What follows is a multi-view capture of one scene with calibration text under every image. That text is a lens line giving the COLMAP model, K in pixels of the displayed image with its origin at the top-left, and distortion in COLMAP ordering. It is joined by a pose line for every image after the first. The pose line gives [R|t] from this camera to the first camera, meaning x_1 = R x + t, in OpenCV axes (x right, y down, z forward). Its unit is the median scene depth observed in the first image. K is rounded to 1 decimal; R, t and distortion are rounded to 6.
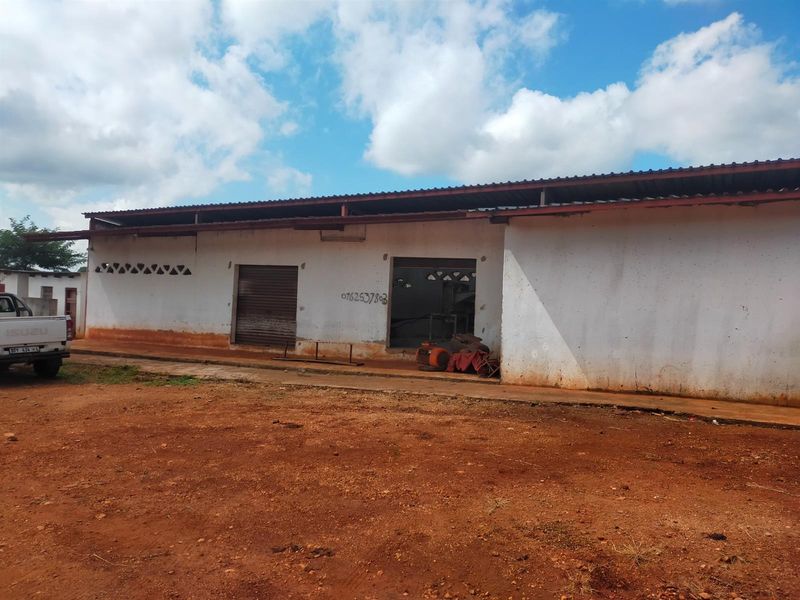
lens RADIAL K [[617.7, 0, 399.0], [0, 617.7, 302.5], [0, 0, 1]] dist [0.099290, -0.114494]
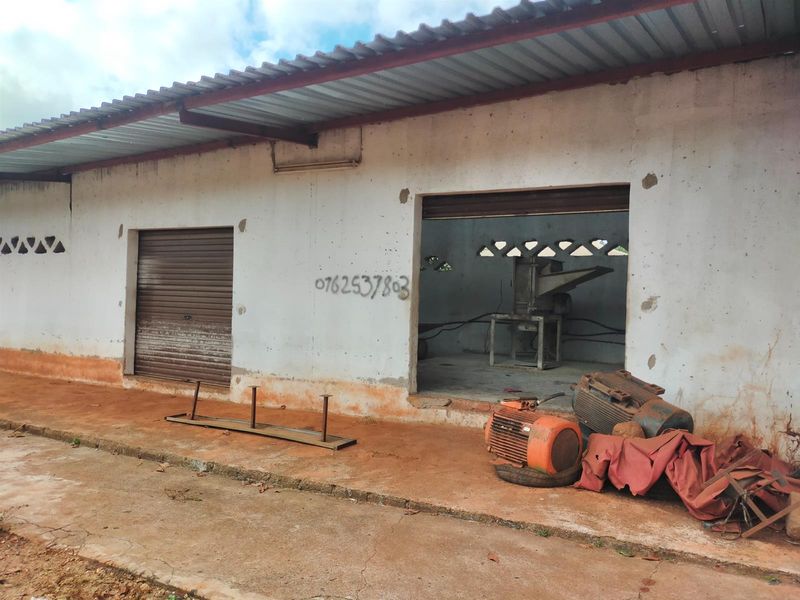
lens RADIAL K [[617.7, 0, 399.0], [0, 617.7, 302.5], [0, 0, 1]] dist [0.099290, -0.114494]
pose [[0.998883, -0.014893, -0.044836, -0.006123], [0.015290, 0.999847, 0.008533, 0.001058], [0.044702, -0.009209, 0.998958, 0.499651]]
